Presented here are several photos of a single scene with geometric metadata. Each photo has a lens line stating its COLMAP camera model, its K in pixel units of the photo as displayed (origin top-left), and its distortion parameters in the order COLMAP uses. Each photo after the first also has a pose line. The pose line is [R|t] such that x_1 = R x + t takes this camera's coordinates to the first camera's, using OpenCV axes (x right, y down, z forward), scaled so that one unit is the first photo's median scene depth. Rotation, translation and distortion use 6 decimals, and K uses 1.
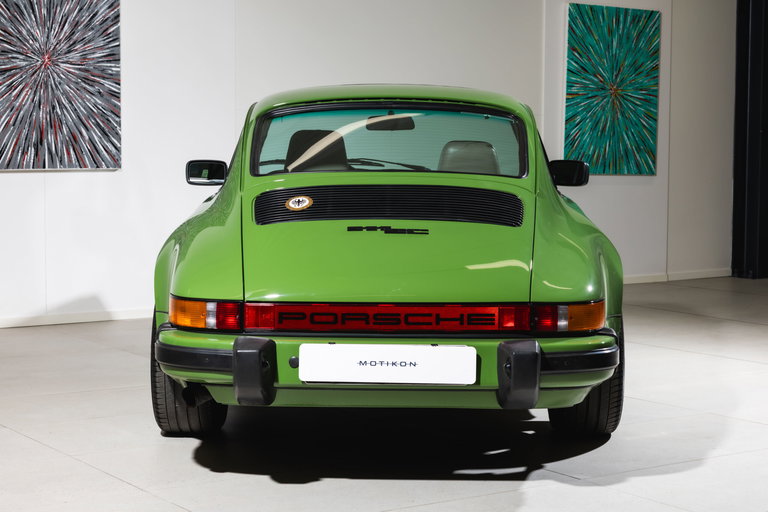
lens RADIAL K [[1483.7, 0, 384.0], [0, 1483.7, 256.0], [0, 0, 1]] dist [0.001152, 0.108916]
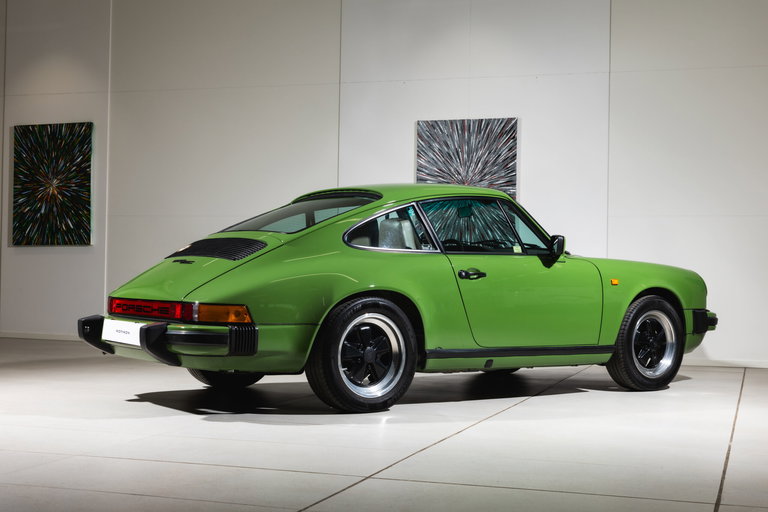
lens RADIAL K [[1135.7, 0, 384.0], [0, 1135.7, 256.0], [0, 0, 1]] dist [-0.007930, -0.030328]
pose [[0.608116, -0.006965, -0.793818, 0.671743], [-0.075442, 0.994929, -0.066523, 0.025943], [0.790256, 0.100341, 0.604506, 0.223405]]
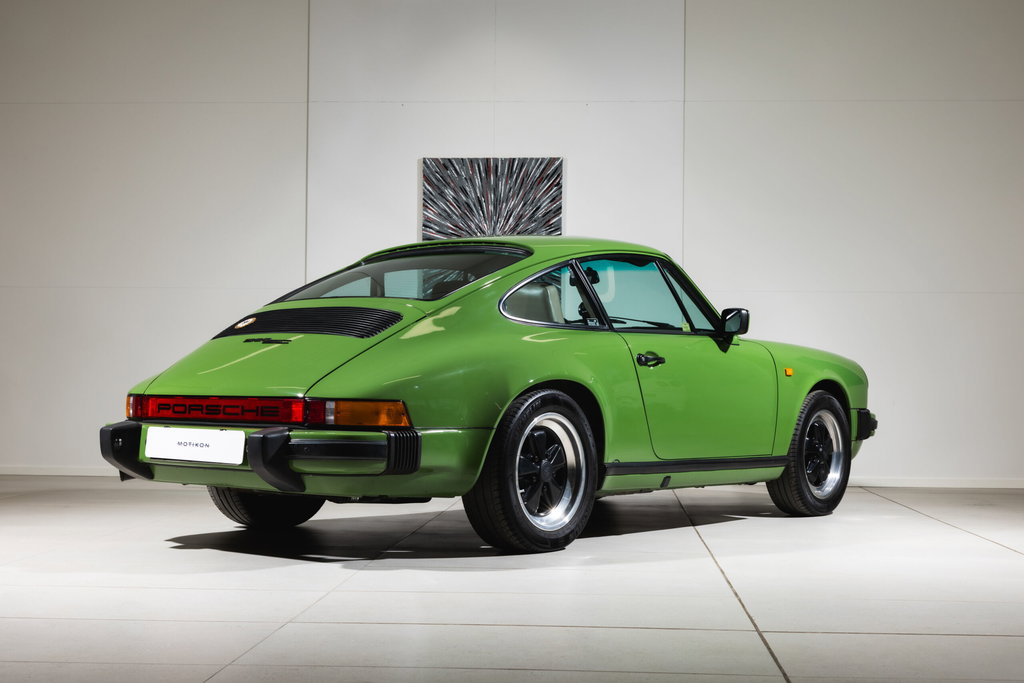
lens RADIAL K [[1514.2, 0, 512.0], [0, 1514.2, 341.5], [0, 0, 1]] dist [-0.007930, -0.030328]
pose [[0.790102, -0.015603, -0.612777, 0.502905], [-0.054362, 0.993953, -0.095403, 0.049008], [0.610560, 0.108690, 0.784476, 0.105089]]
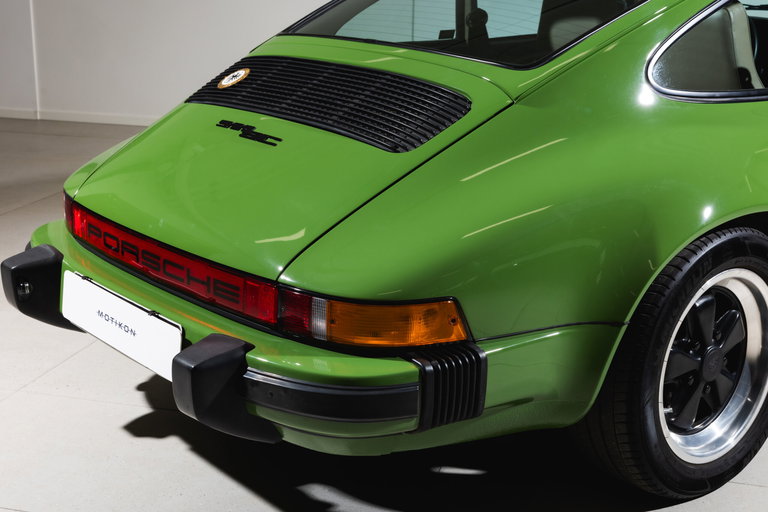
lens RADIAL K [[1229.7, 0, 384.0], [0, 1229.7, 256.0], [0, 0, 1]] dist [-0.028230, -0.085607]
pose [[0.641224, 0.204207, -0.739683, 0.274777], [-0.069085, 0.975389, 0.209390, -0.048852], [0.764238, -0.083165, 0.639550, 0.384122]]
